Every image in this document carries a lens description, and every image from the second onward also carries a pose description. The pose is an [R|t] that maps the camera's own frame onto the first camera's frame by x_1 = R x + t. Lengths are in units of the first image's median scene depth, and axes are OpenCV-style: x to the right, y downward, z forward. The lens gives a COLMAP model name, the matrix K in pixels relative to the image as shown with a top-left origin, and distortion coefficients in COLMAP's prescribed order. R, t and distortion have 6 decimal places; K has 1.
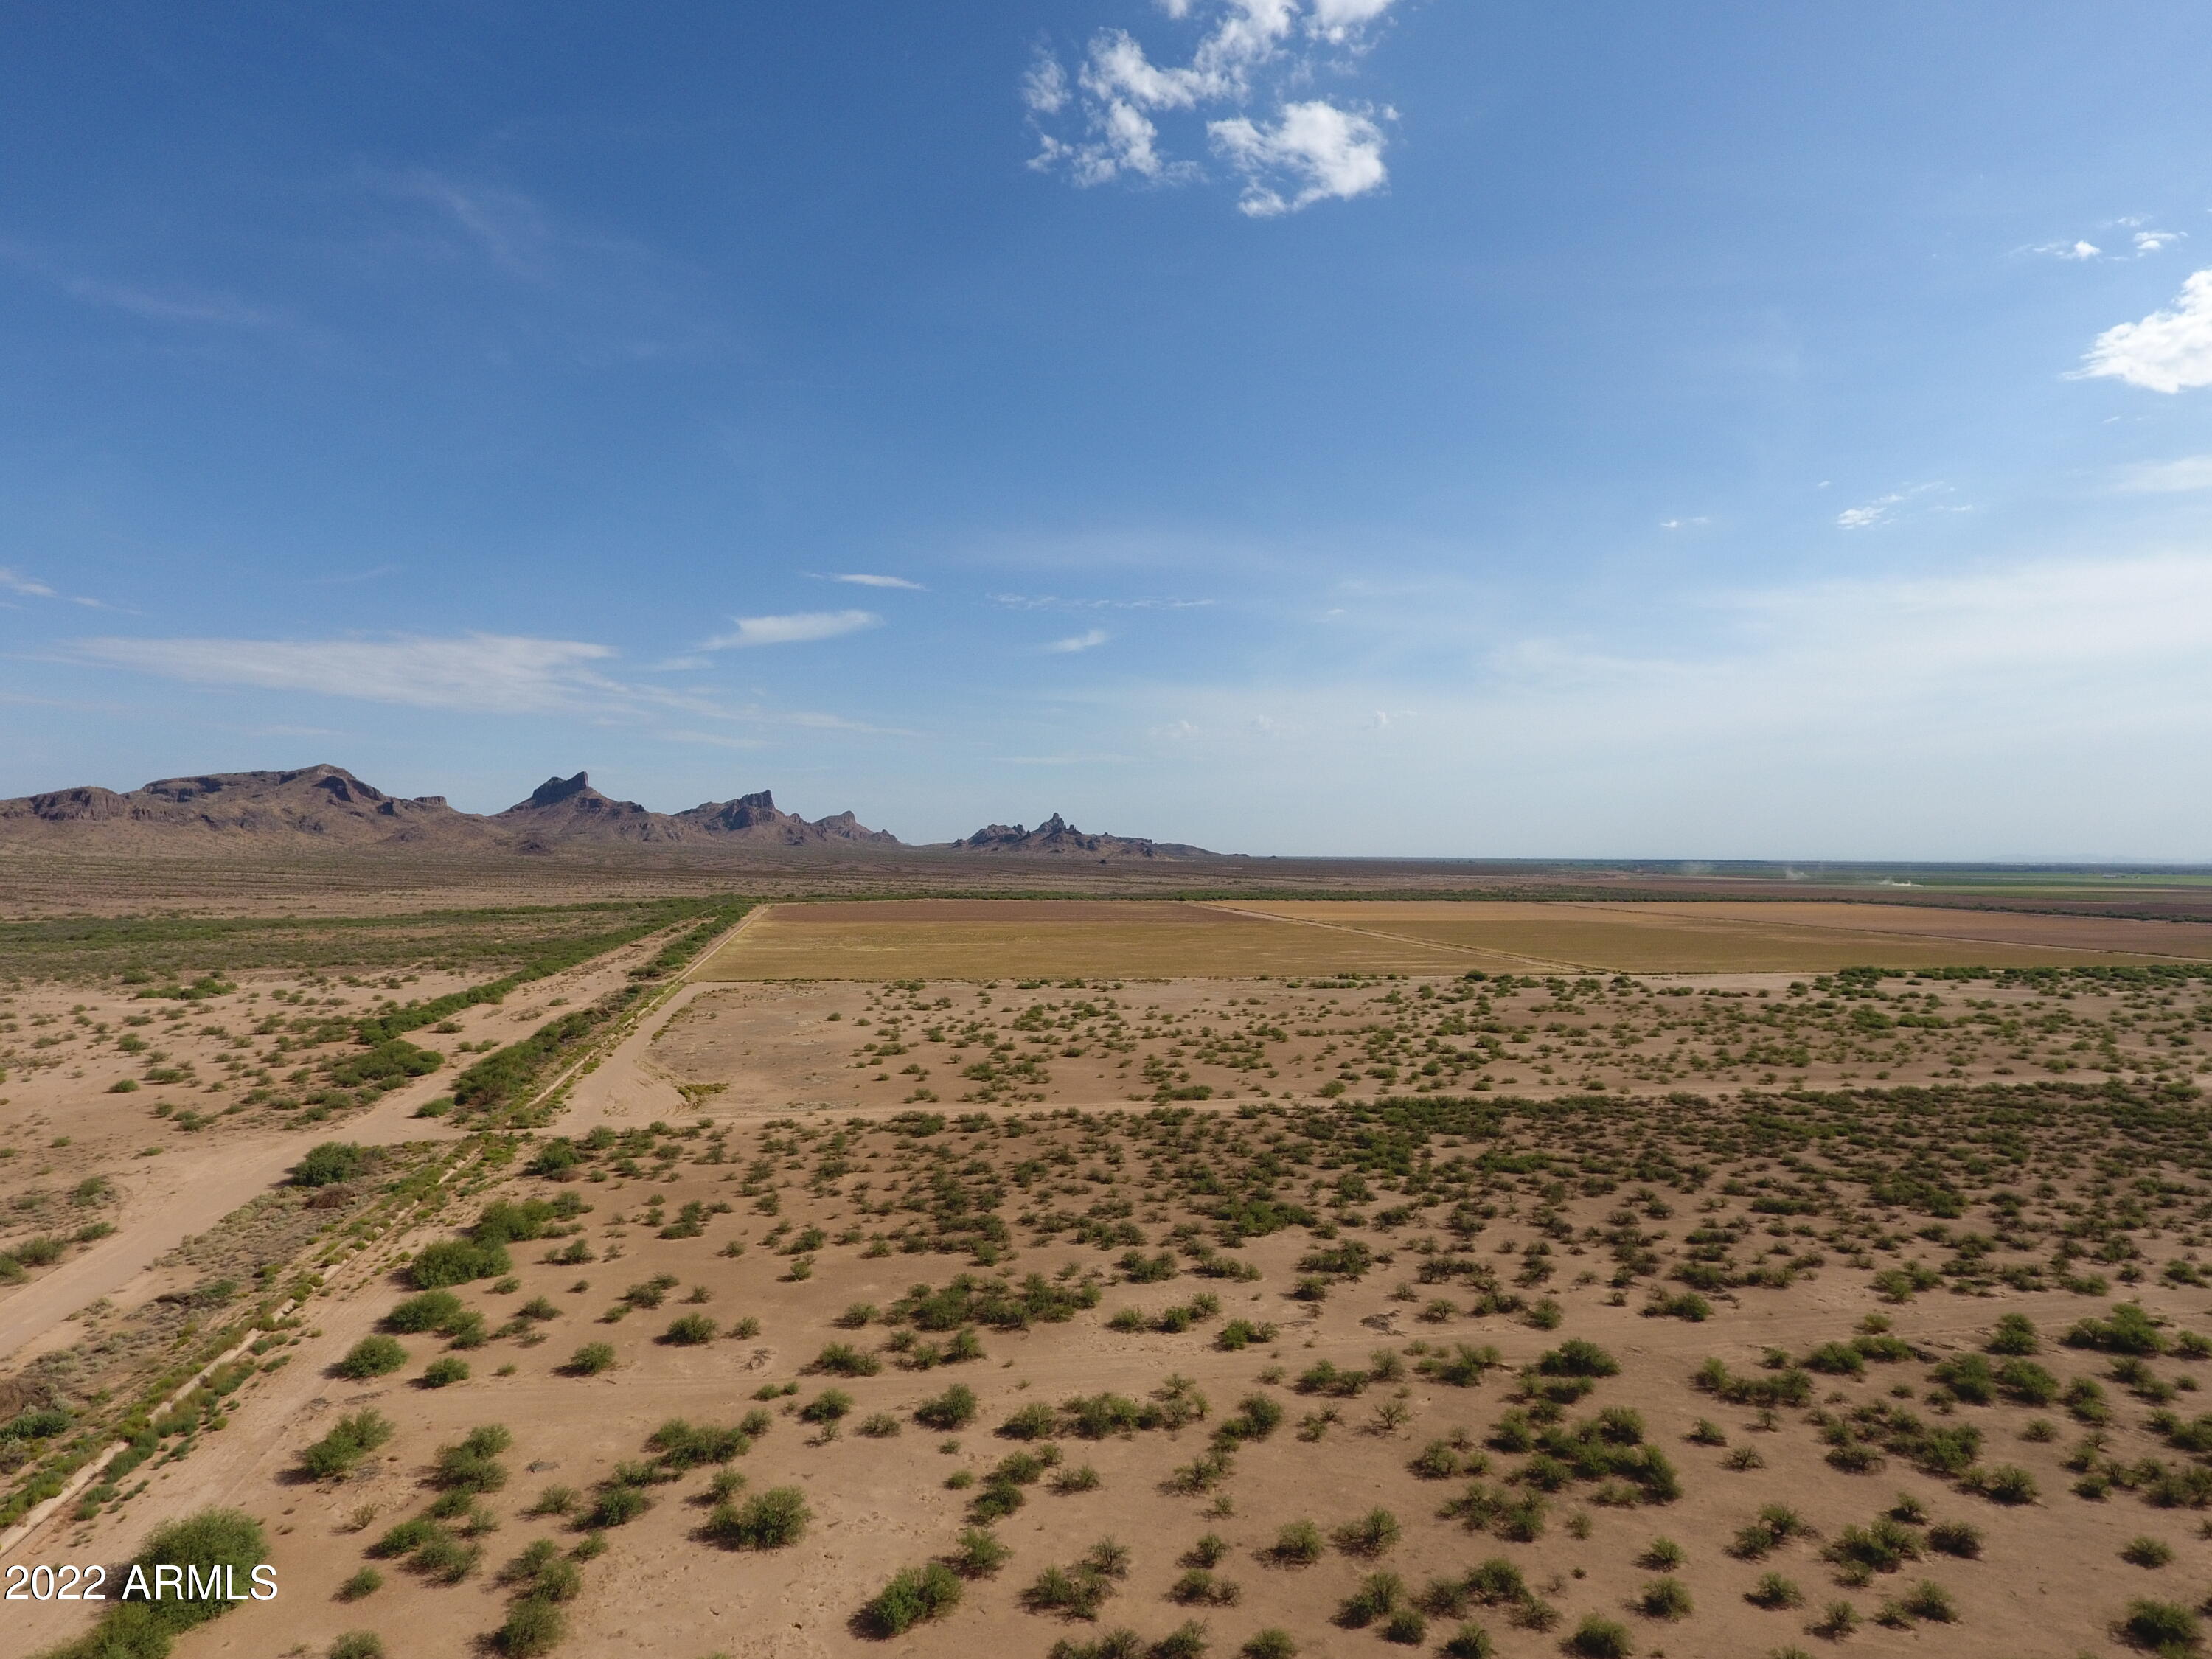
lens RADIAL K [[1301.2, 0, 1085.2], [0, 1301.2, 835.0], [0, 0, 1]] dist [-0.003165, 0.001464]
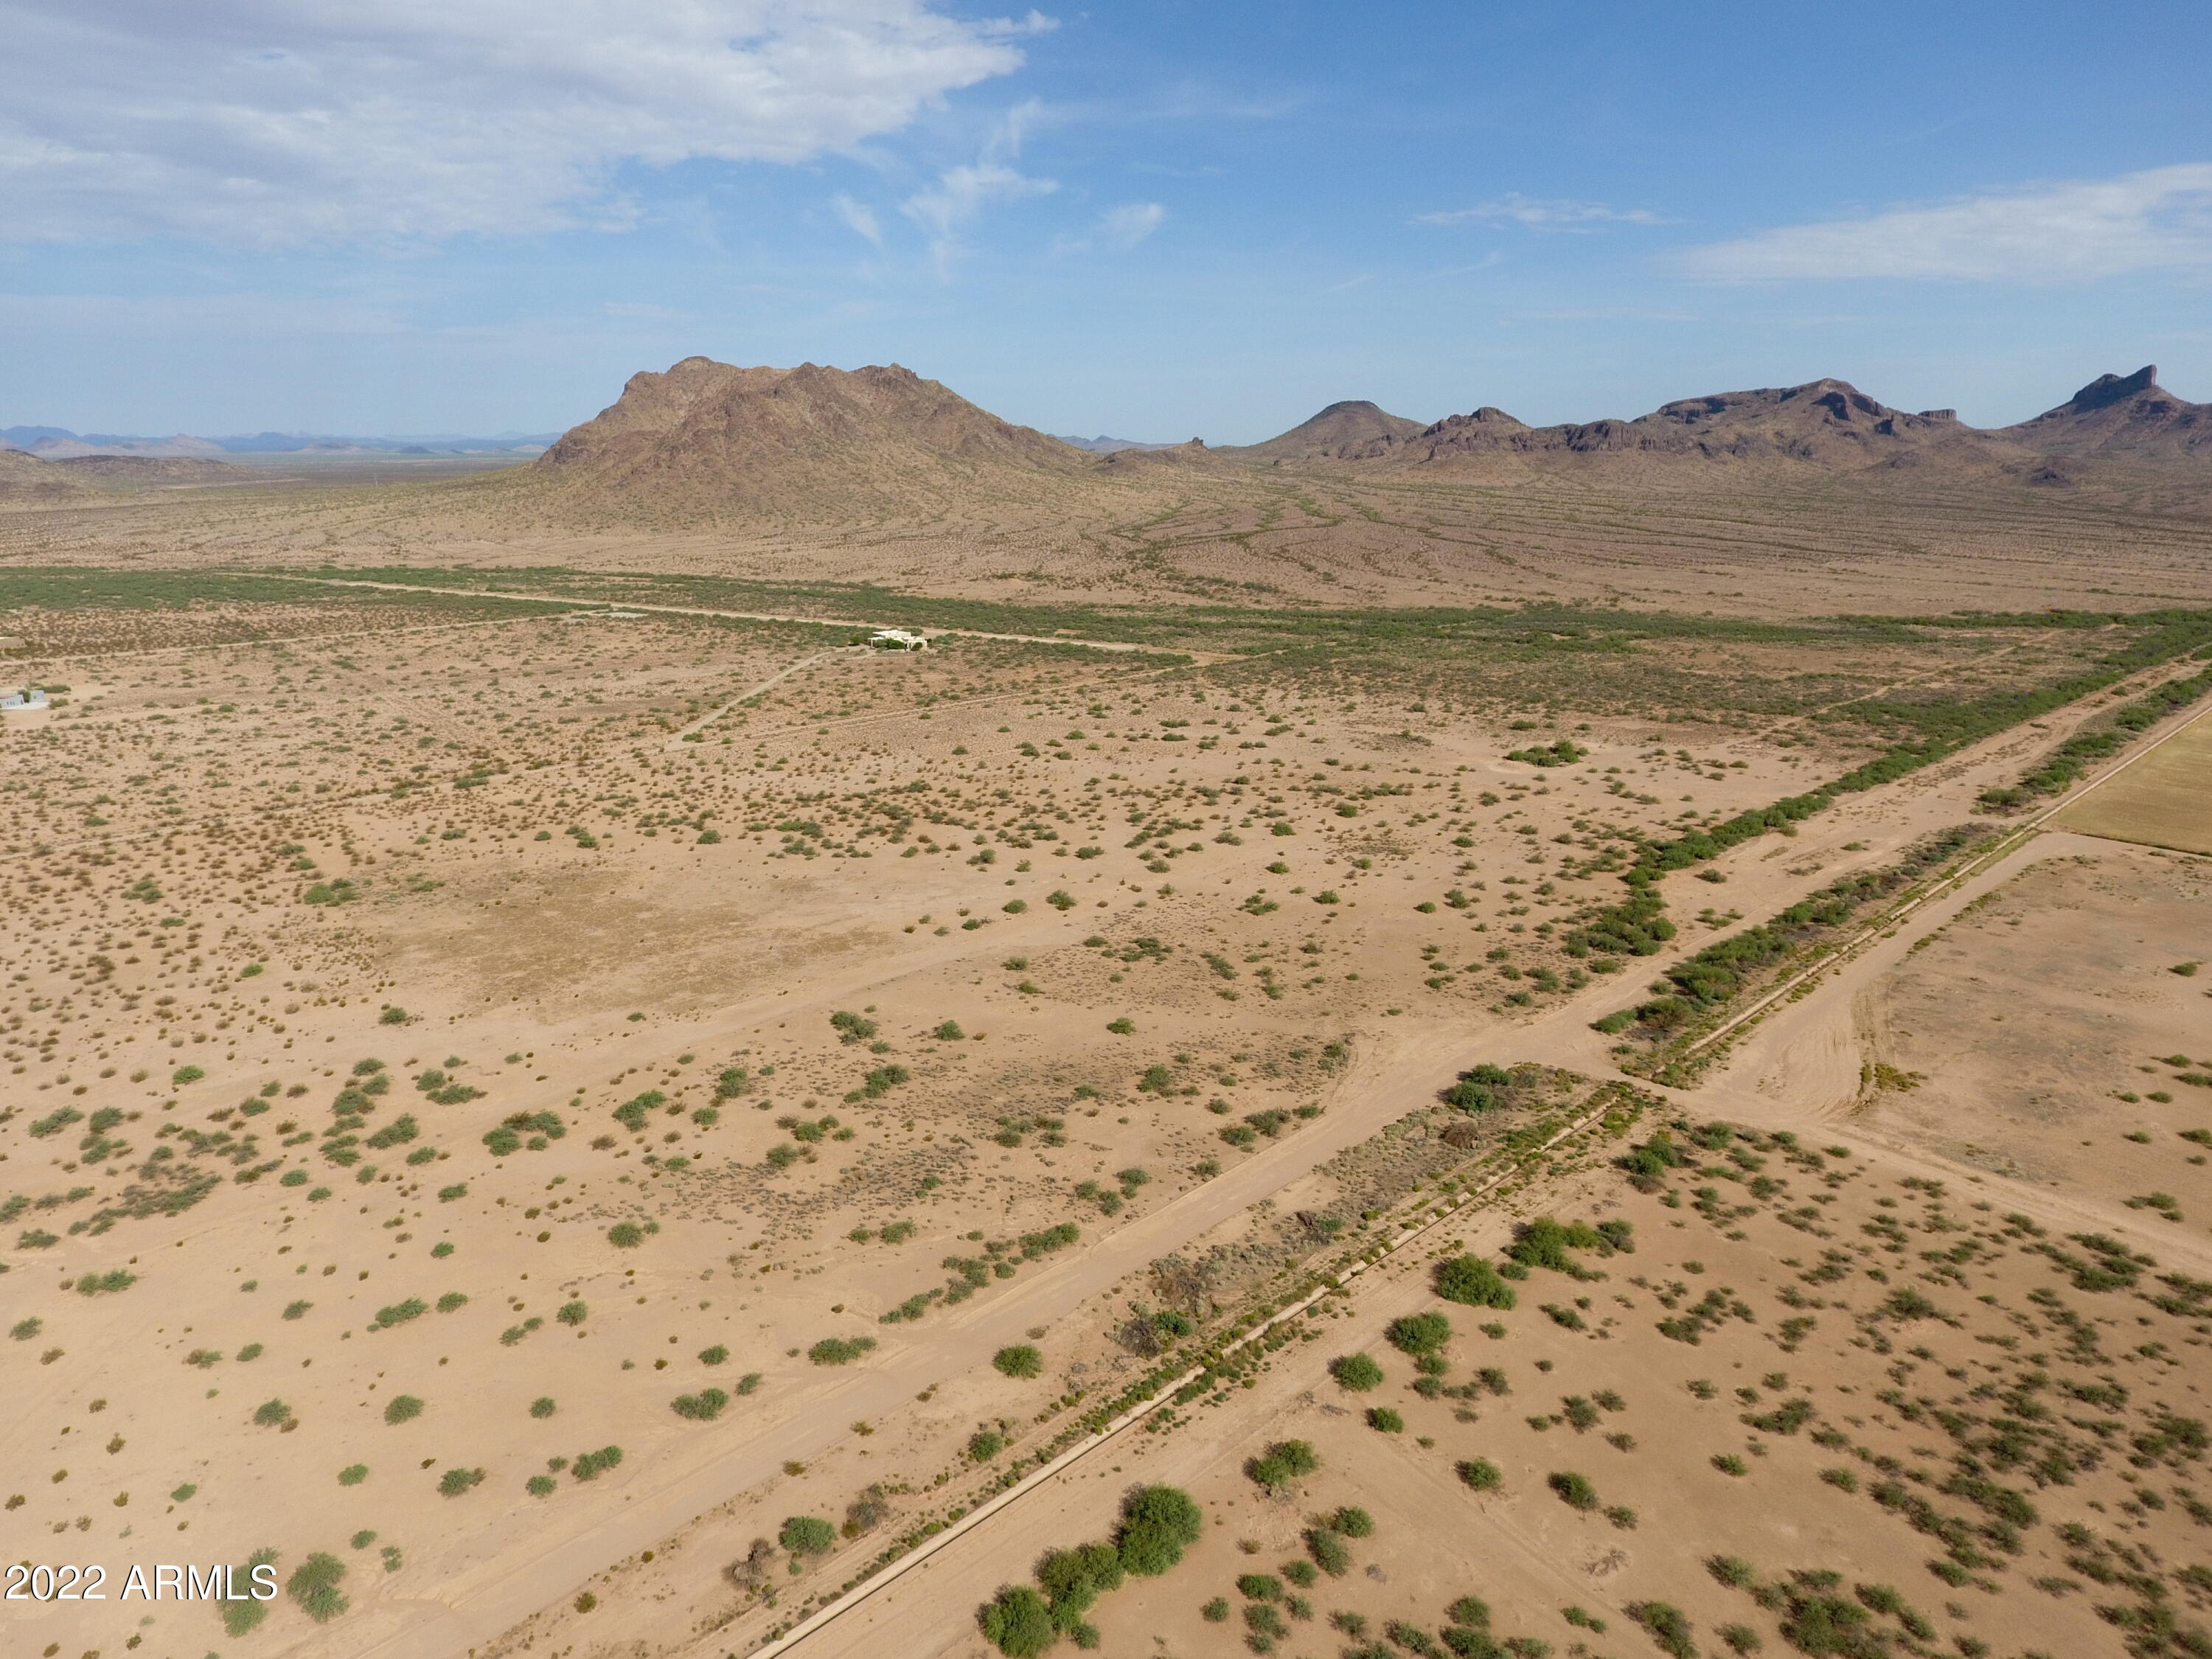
lens RADIAL K [[1301.2, 0, 1084.1], [0, 1301.2, 828.7], [0, 0, 1]] dist [-0.003165, 0.001464]
pose [[0.509777, 0.240696, -0.825950, 0.175450], [0.012843, 0.957828, 0.287055, -0.319221], [0.860211, -0.156942, 0.485187, 0.105336]]
